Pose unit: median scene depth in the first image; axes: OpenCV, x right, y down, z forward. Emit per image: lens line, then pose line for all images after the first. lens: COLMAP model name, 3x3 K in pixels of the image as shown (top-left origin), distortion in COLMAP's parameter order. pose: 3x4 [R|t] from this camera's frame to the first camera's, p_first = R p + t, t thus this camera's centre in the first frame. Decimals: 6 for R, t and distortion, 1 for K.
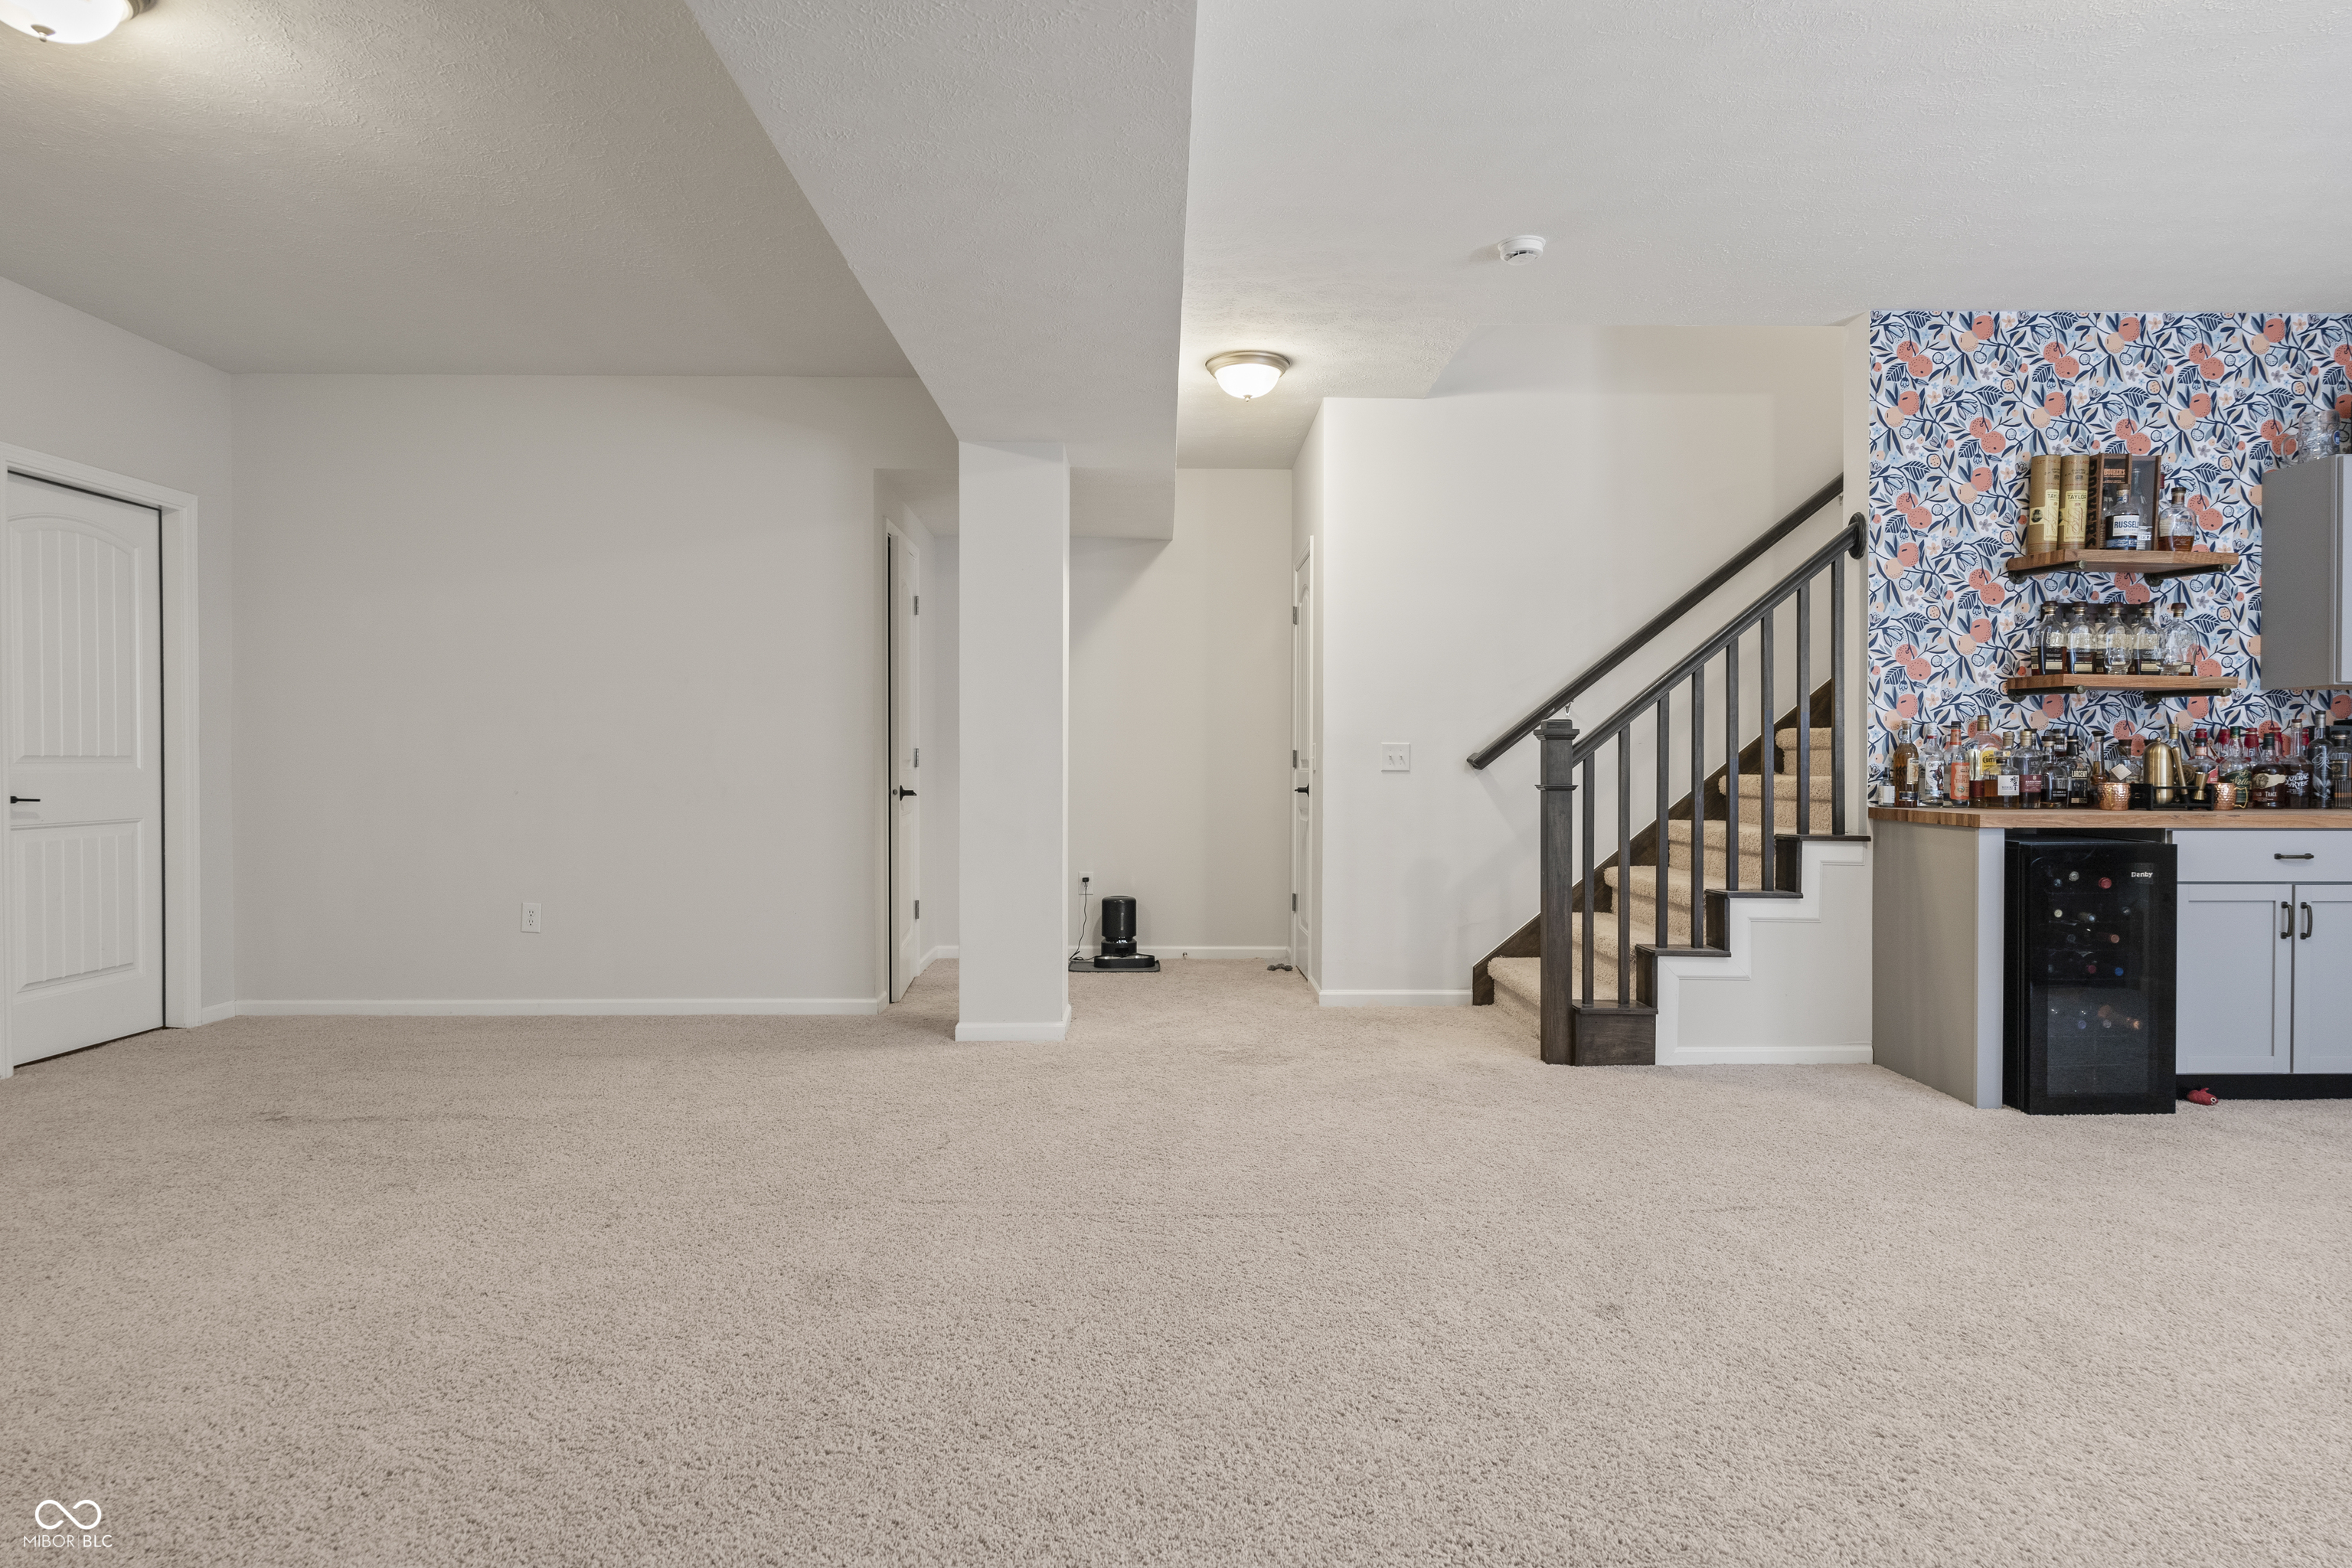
lens RADIAL K [[1301.9, 0, 1179.0], [0, 1301.9, 778.8], [0, 0, 1]] dist [-0.002983, 0.000824]
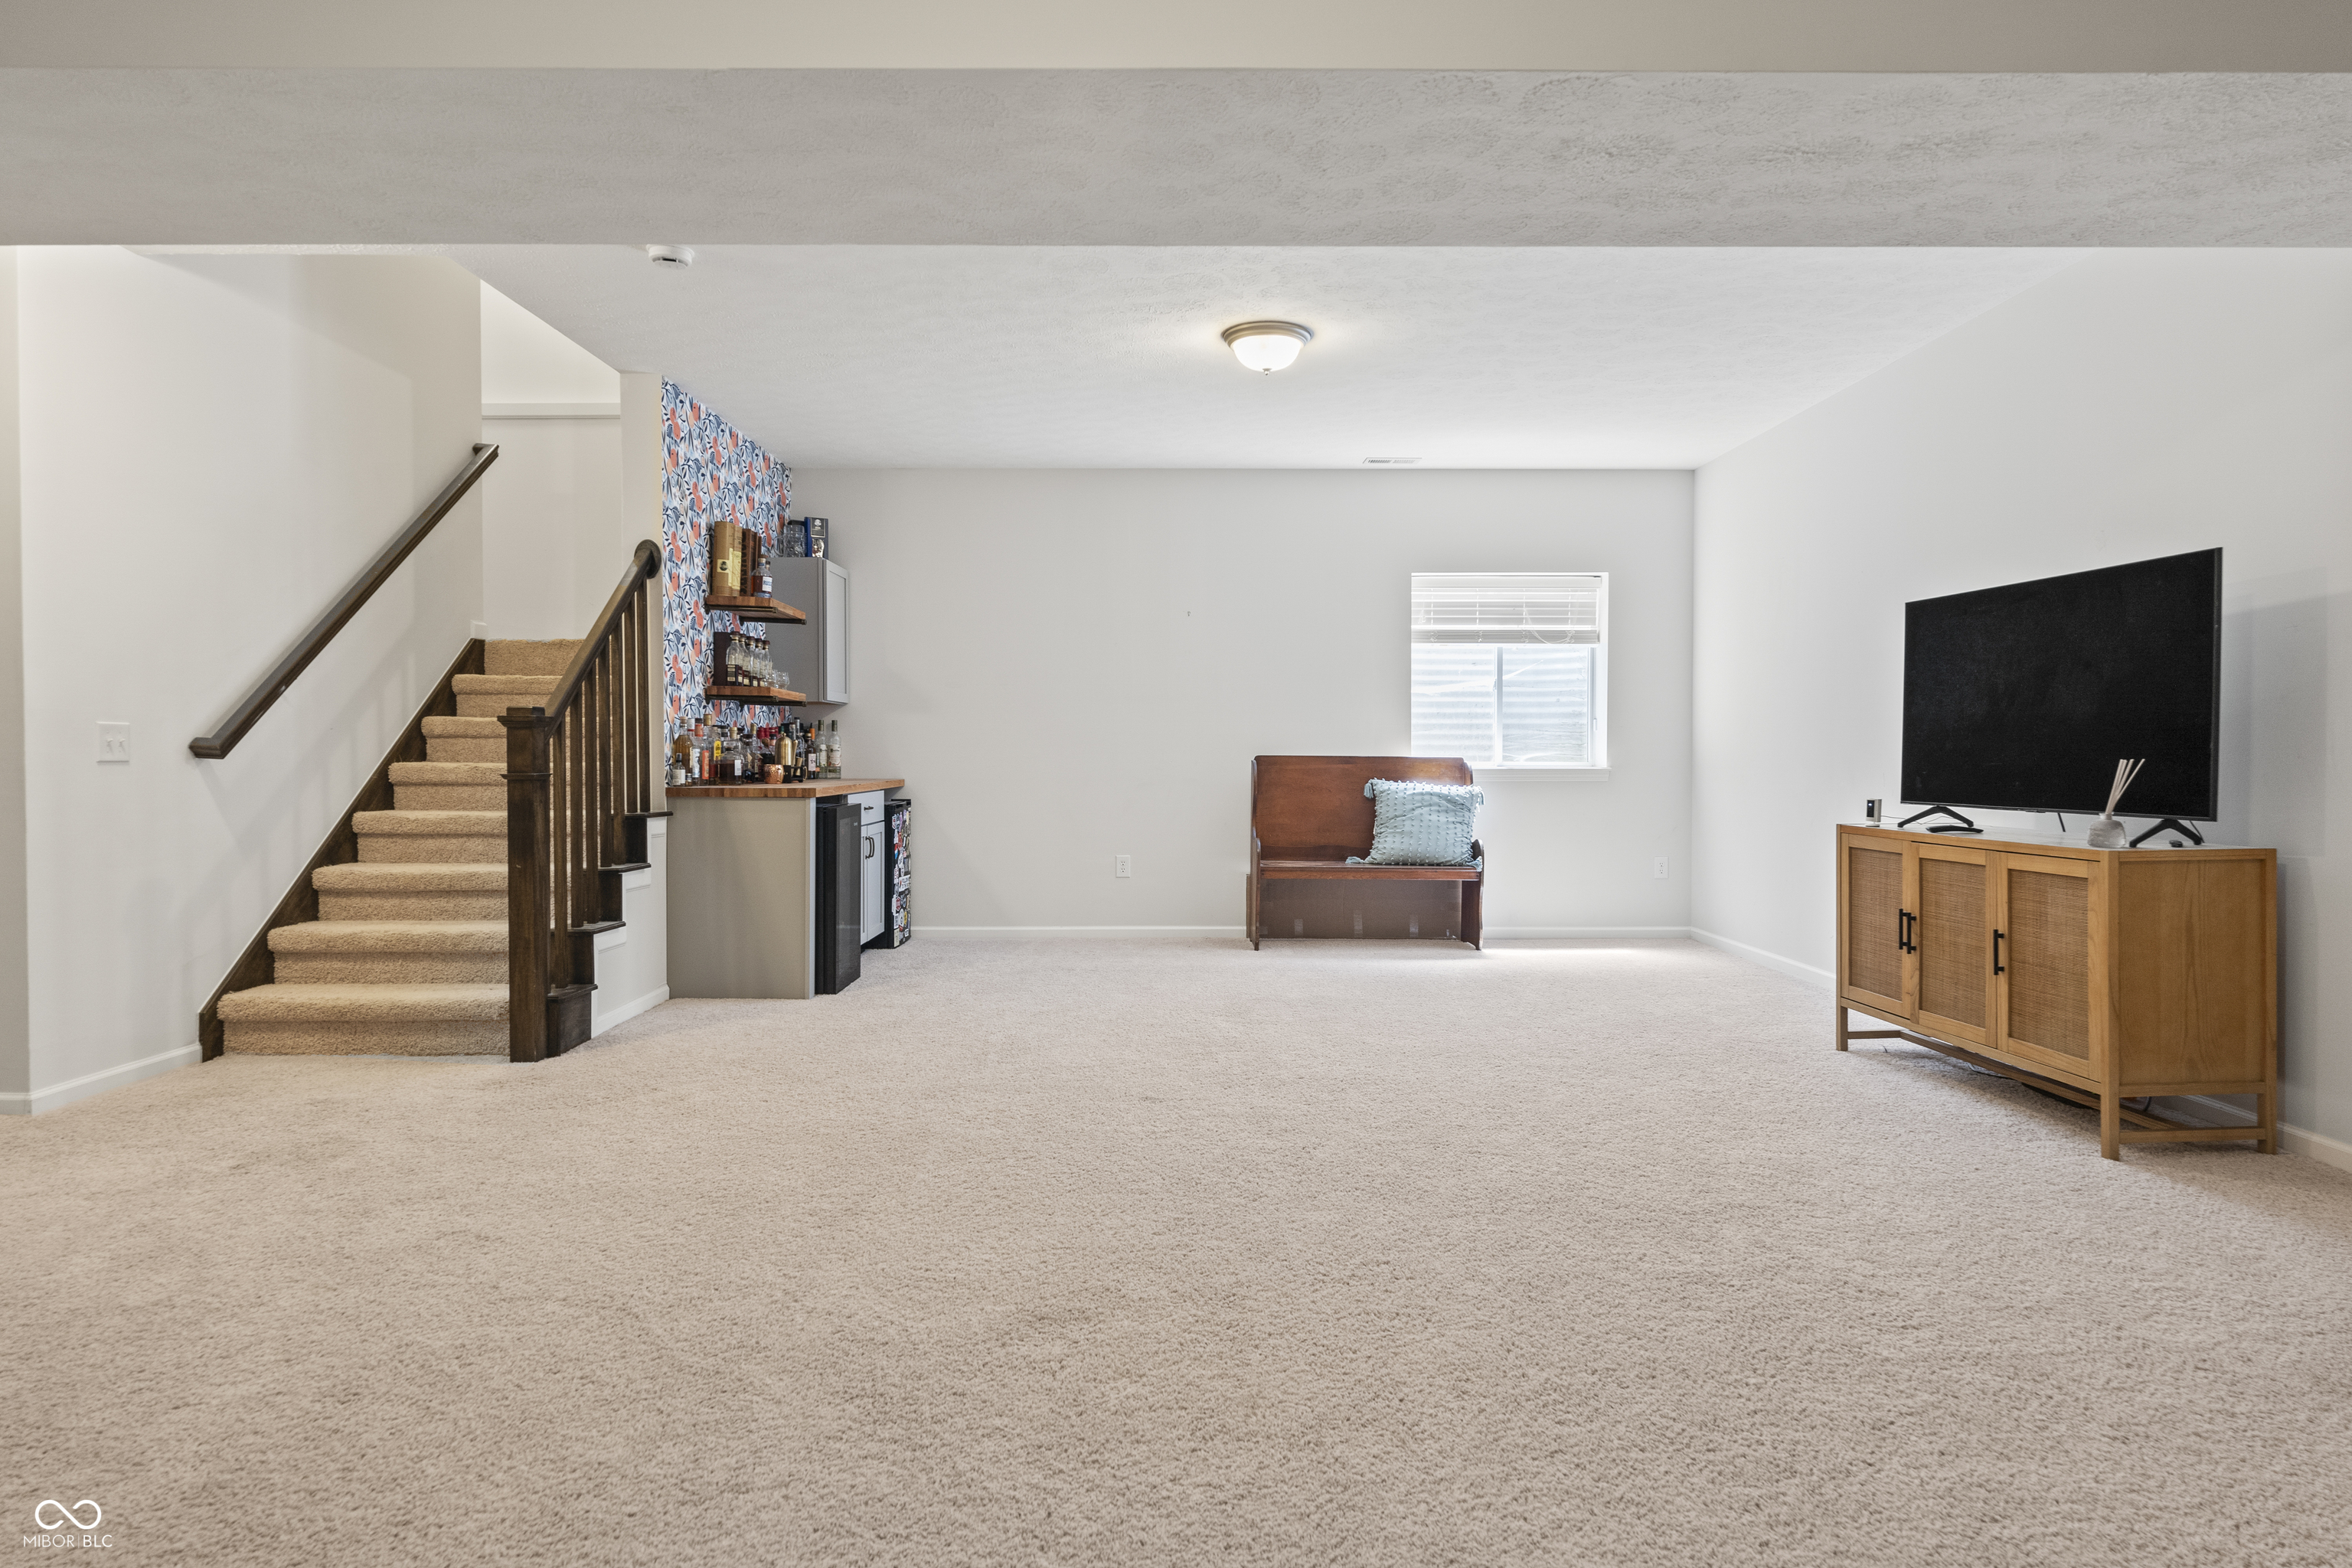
lens RADIAL K [[1301.9, 0, 1179.0], [0, 1301.9, 778.8], [0, 0, 1]] dist [-0.002983, 0.000824]
pose [[0.038892, -0.020950, 0.999024, -0.622433], [0.012710, 0.999710, 0.020470, -0.004661], [-0.999163, 0.011901, 0.039147, 0.456008]]
